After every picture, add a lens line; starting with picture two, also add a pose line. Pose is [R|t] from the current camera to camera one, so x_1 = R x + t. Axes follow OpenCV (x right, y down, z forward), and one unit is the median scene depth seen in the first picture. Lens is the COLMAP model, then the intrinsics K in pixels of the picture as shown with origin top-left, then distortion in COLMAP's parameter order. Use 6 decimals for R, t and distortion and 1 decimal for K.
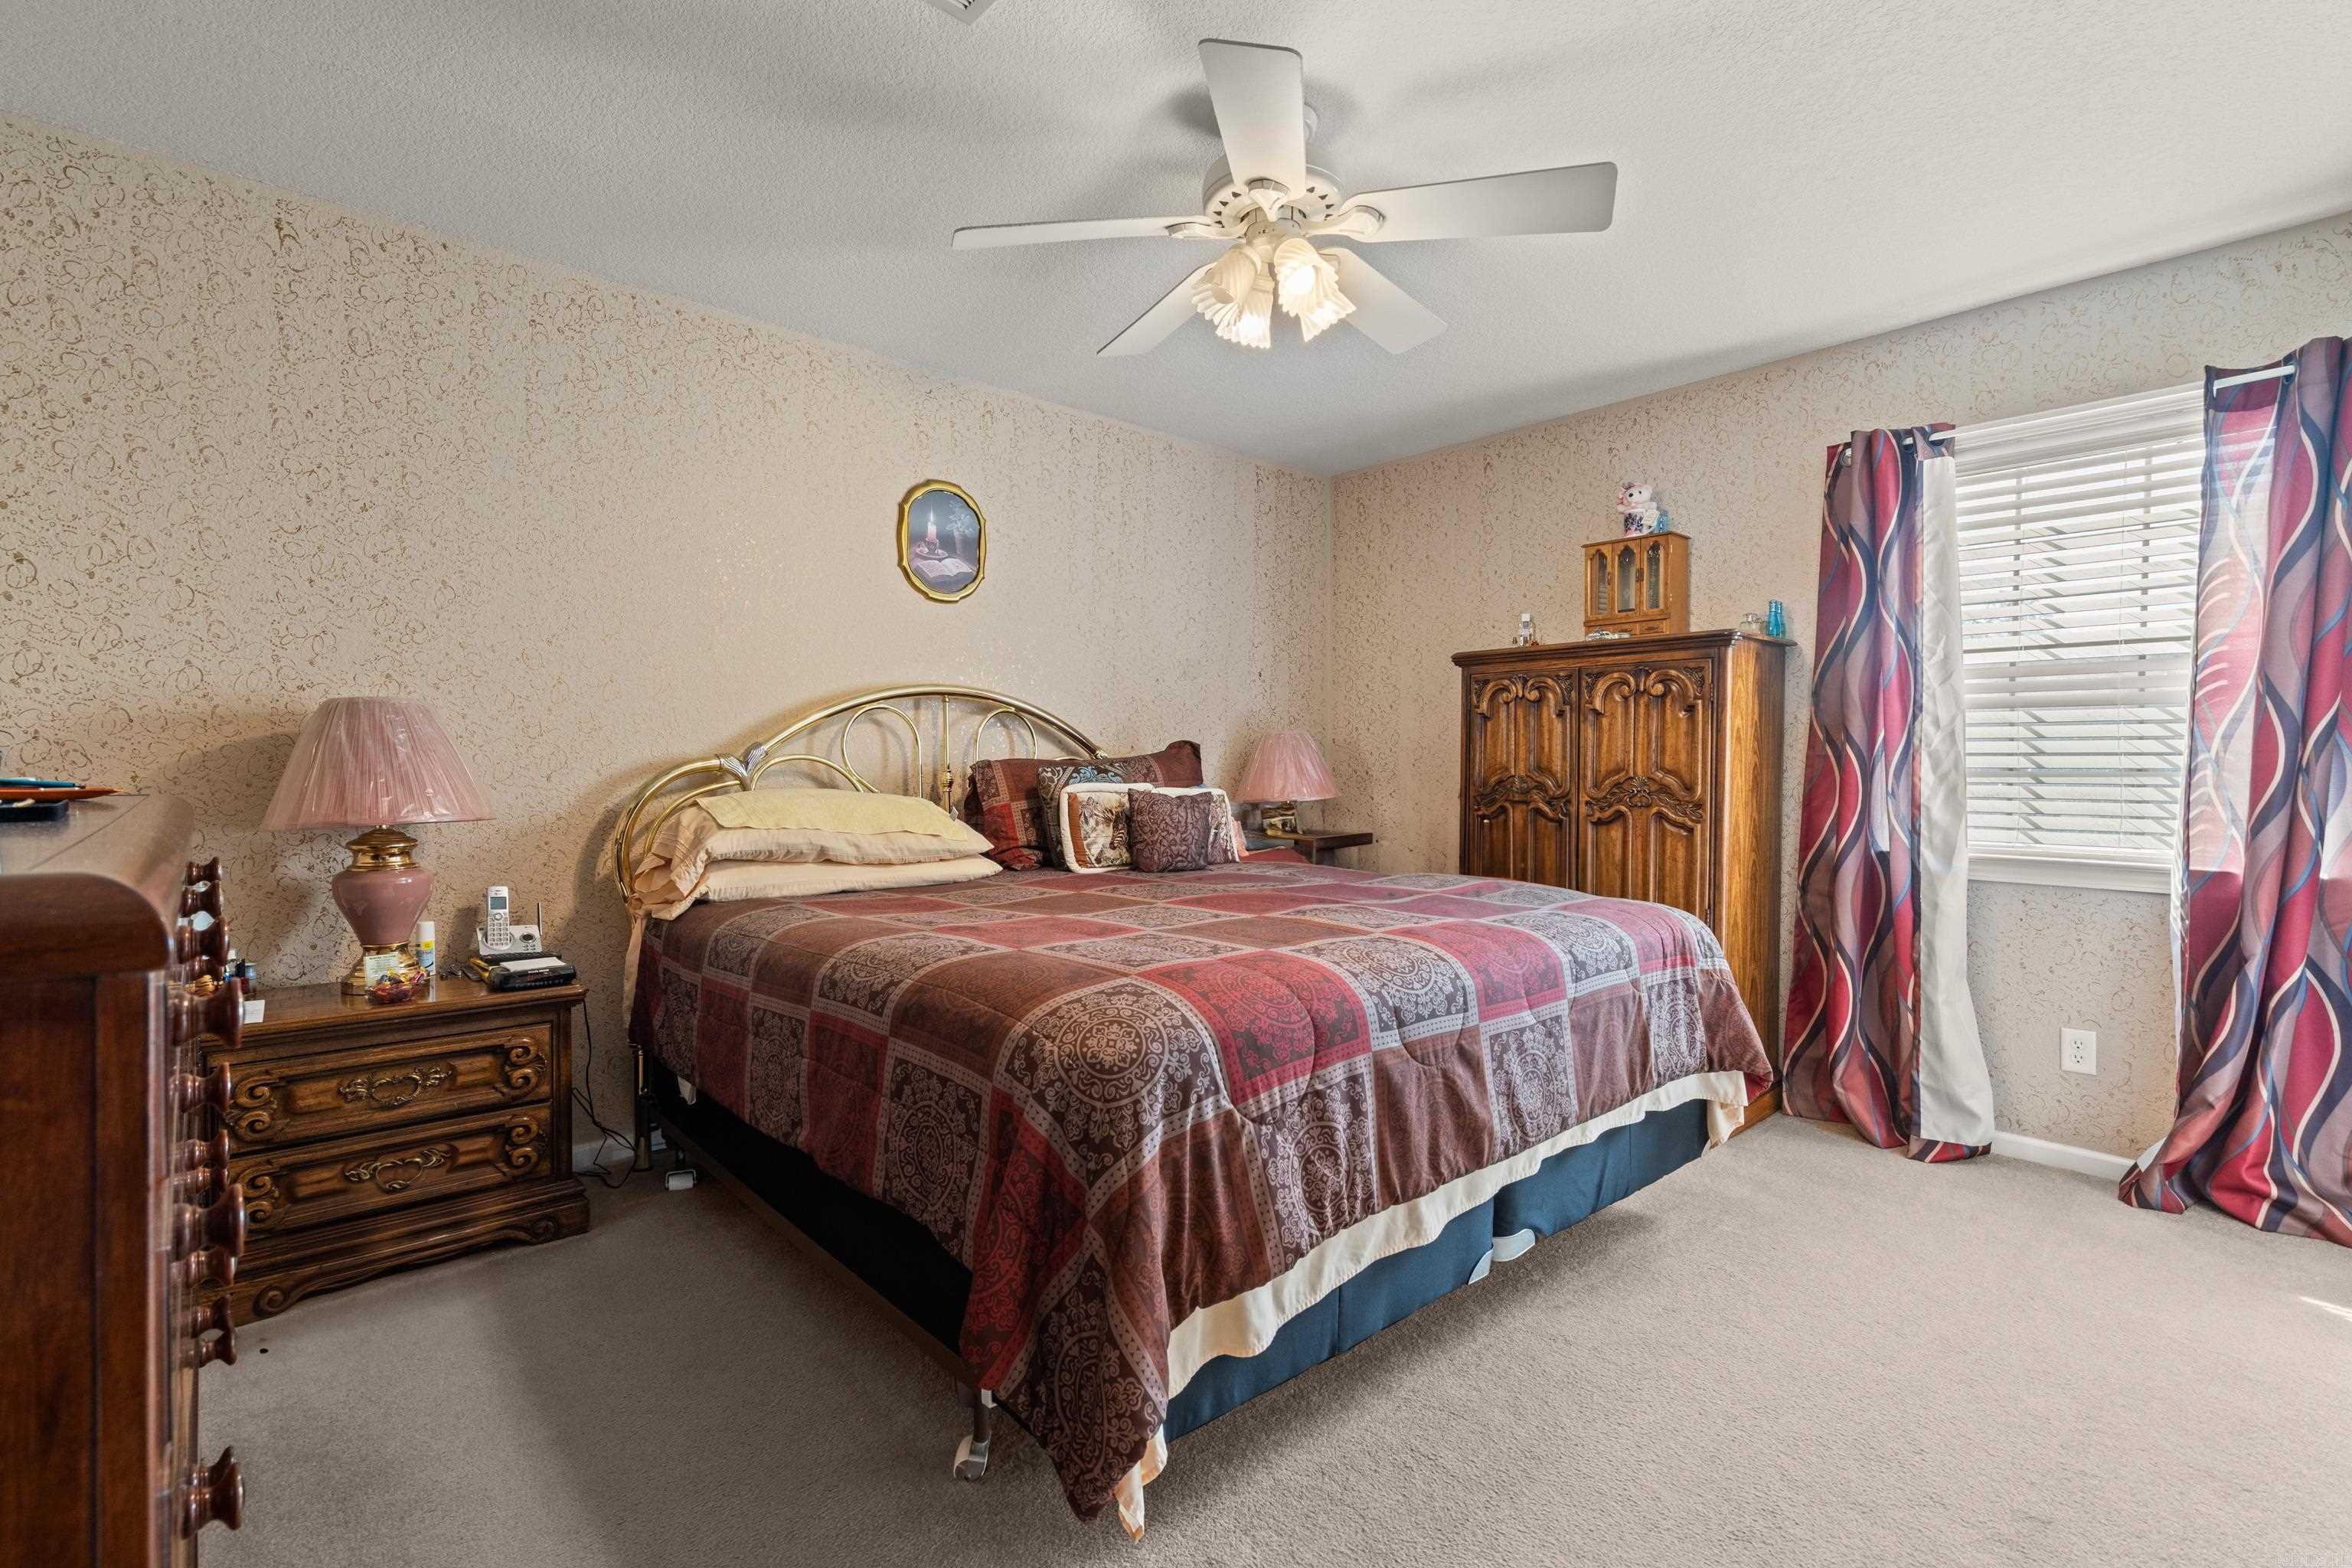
lens RADIAL K [[1071.1, 0, 1176.0], [0, 1071.1, 779.1], [0, 0, 1]] dist [-0.007315, 0.003120]
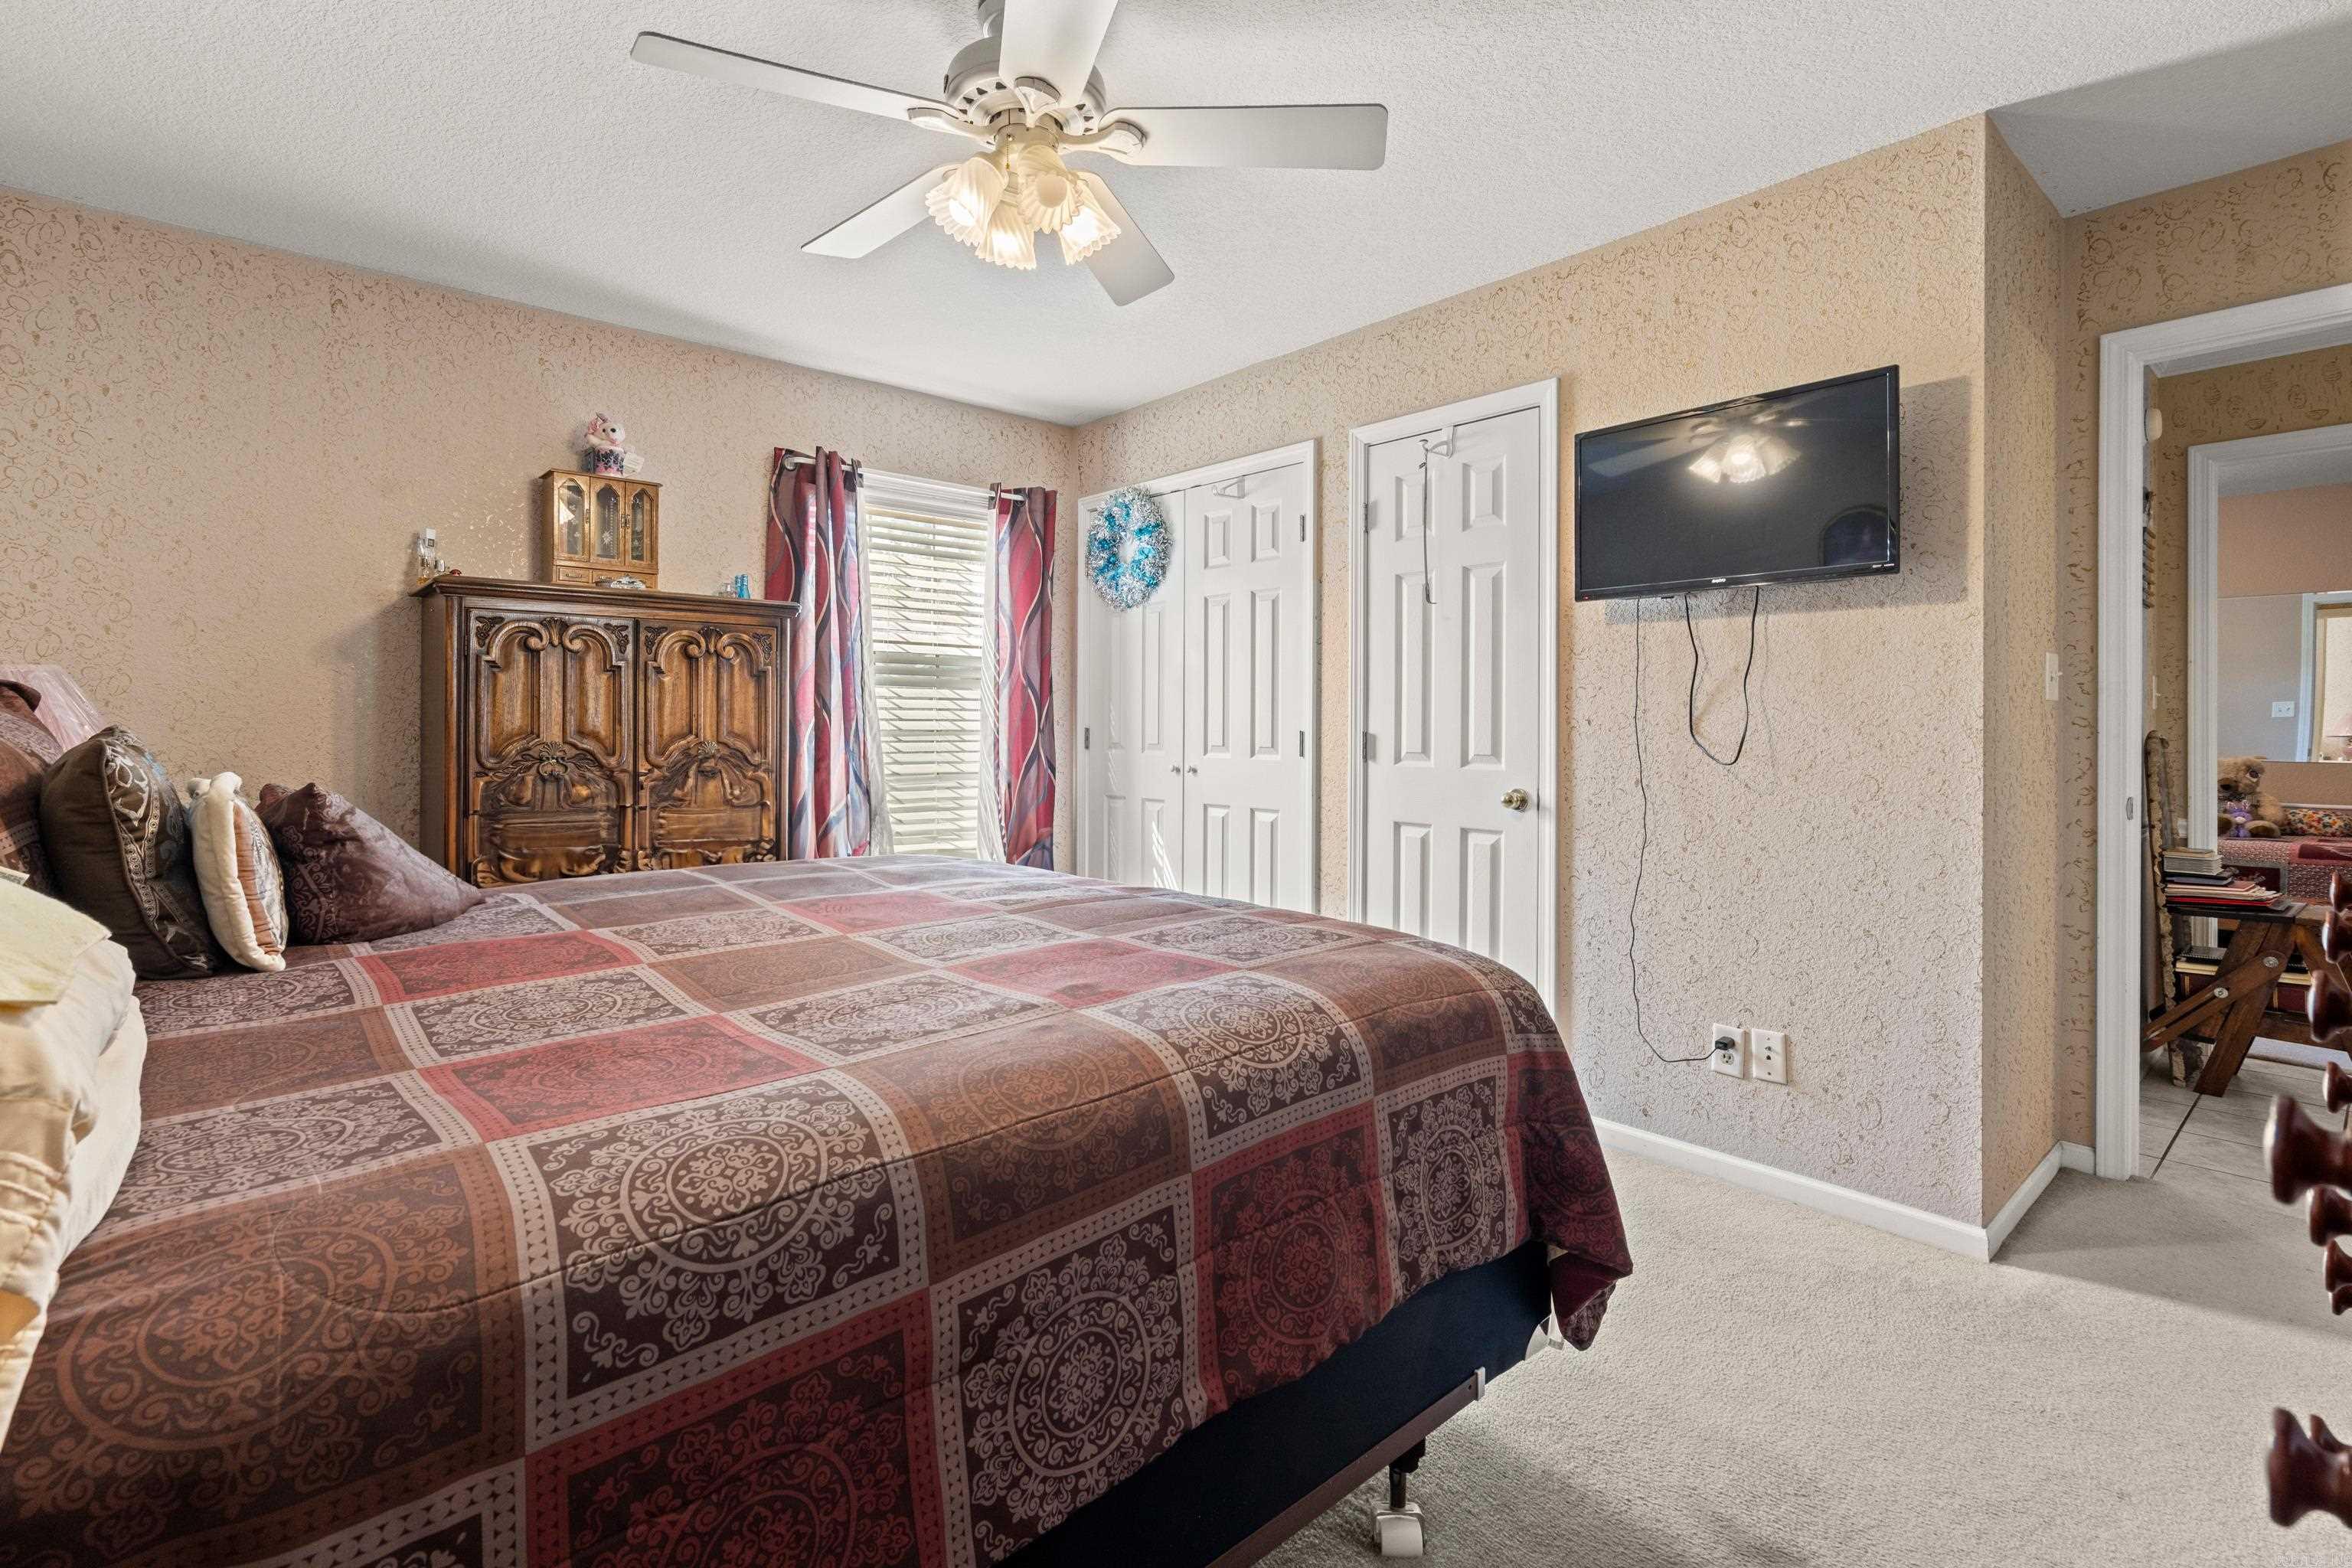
lens RADIAL K [[1071.1, 0, 1160.3], [0, 1071.1, 732.7], [0, 0, 1]] dist [-0.007315, 0.003120]
pose [[0.015313, -0.007775, 0.999853, -0.522580], [0.011556, 0.999904, 0.007598, -0.012586], [-0.999816, 0.011438, 0.015401, 0.581095]]
